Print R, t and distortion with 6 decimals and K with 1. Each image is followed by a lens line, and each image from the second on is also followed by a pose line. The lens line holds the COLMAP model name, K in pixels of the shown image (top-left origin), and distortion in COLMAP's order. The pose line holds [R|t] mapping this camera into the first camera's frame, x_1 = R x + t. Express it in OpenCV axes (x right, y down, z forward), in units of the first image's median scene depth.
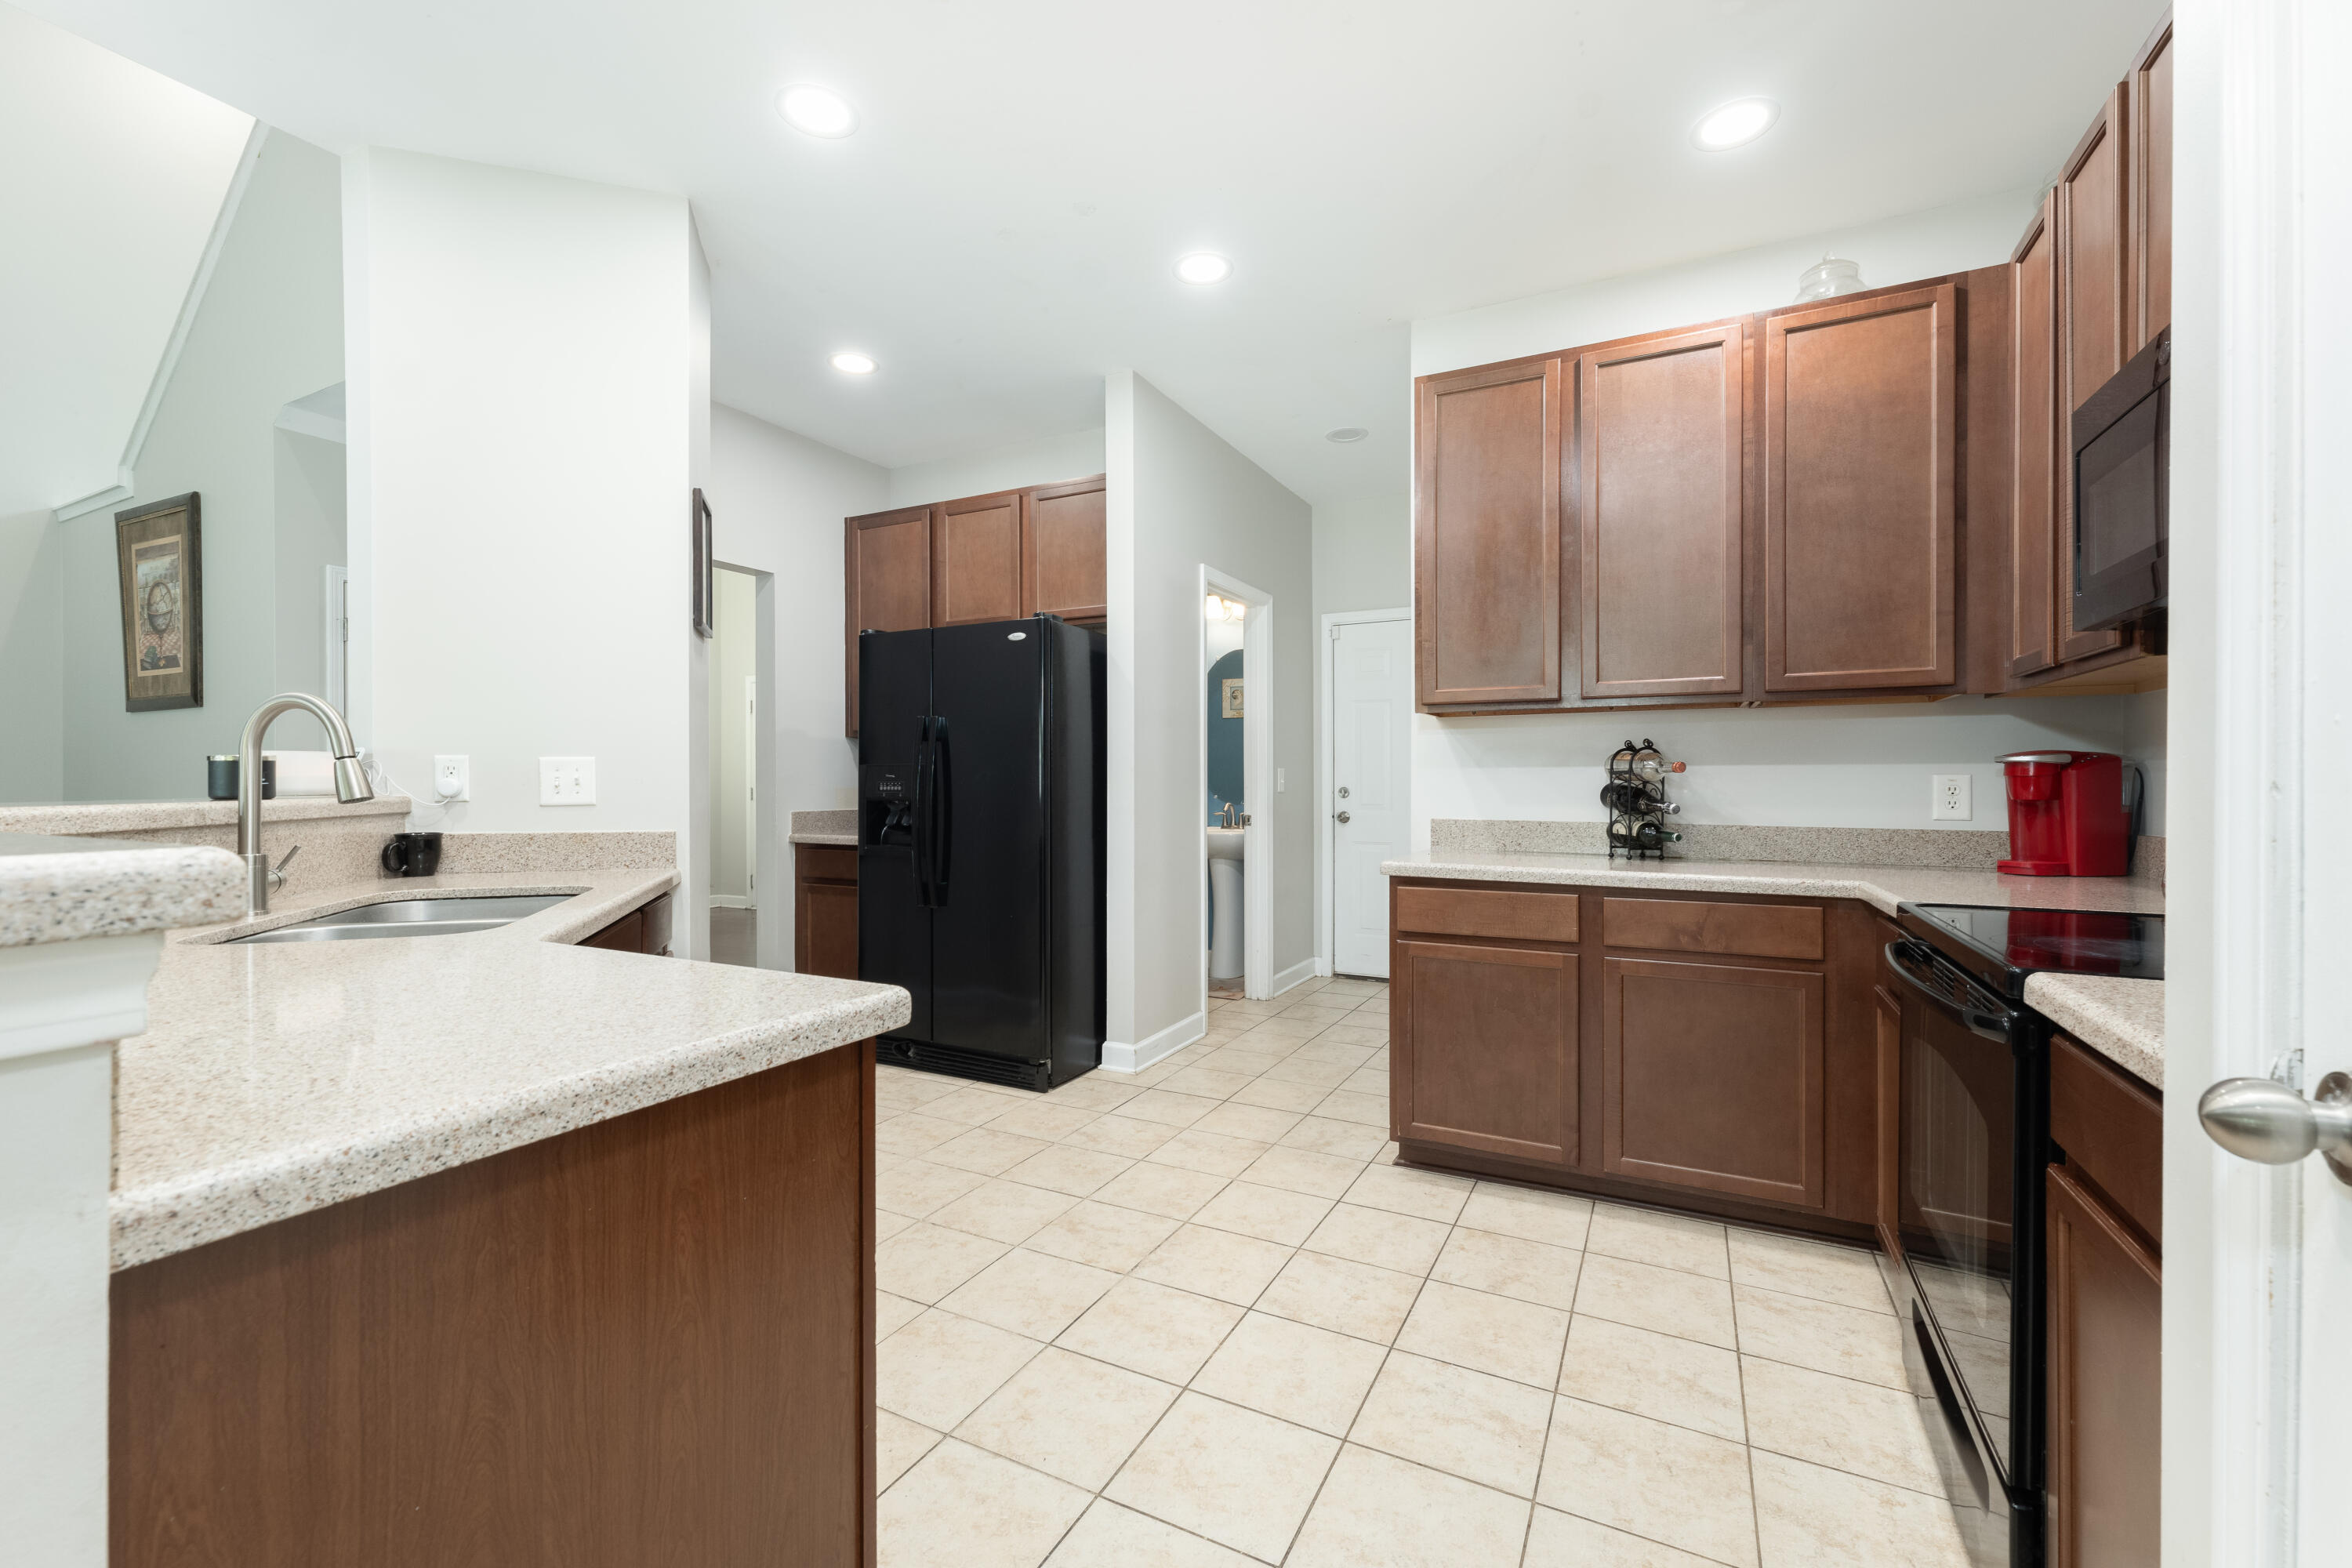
lens RADIAL K [[942.5, 0, 1167.8], [0, 942.5, 791.3], [0, 0, 1]] dist [0.002818, -0.000162]
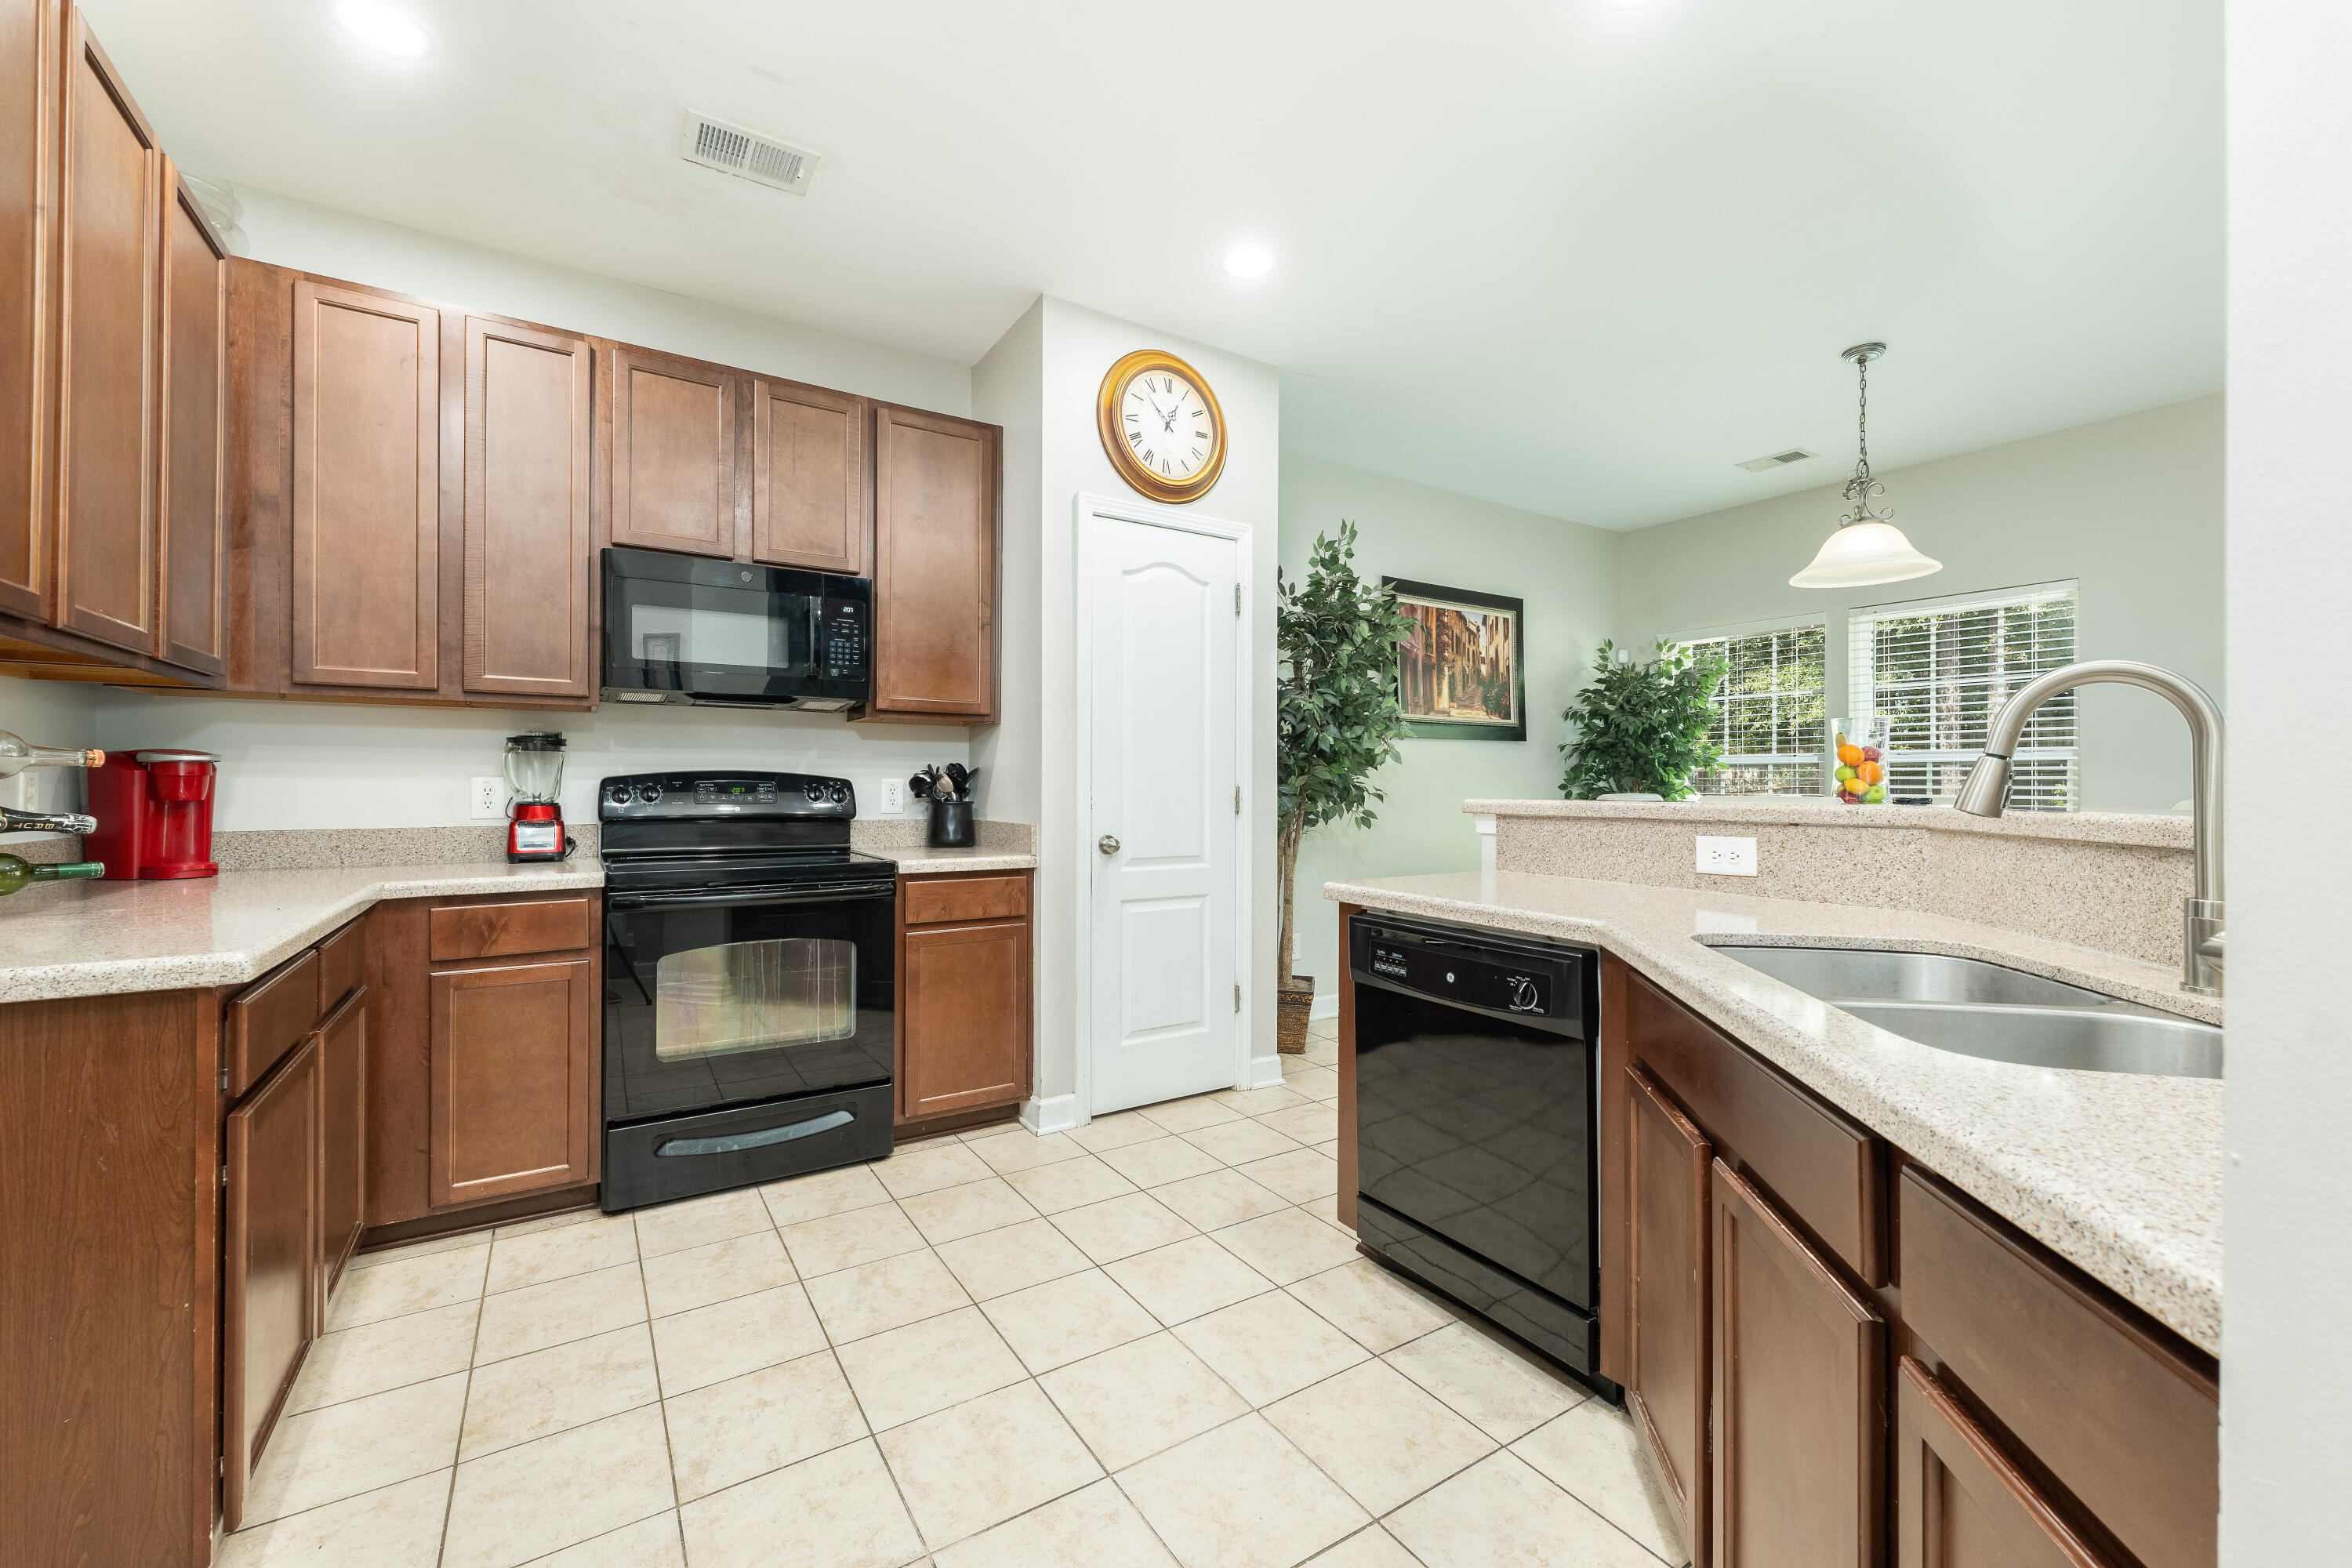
lens RADIAL K [[942.5, 0, 1176.6], [0, 942.5, 787.8], [0, 0, 1]] dist [0.002818, -0.000162]
pose [[-0.868659, -0.002520, 0.495404, -0.546589], [0.001289, 0.999972, 0.007348, -0.017377], [-0.495409, 0.007021, -0.868632, 1.579223]]
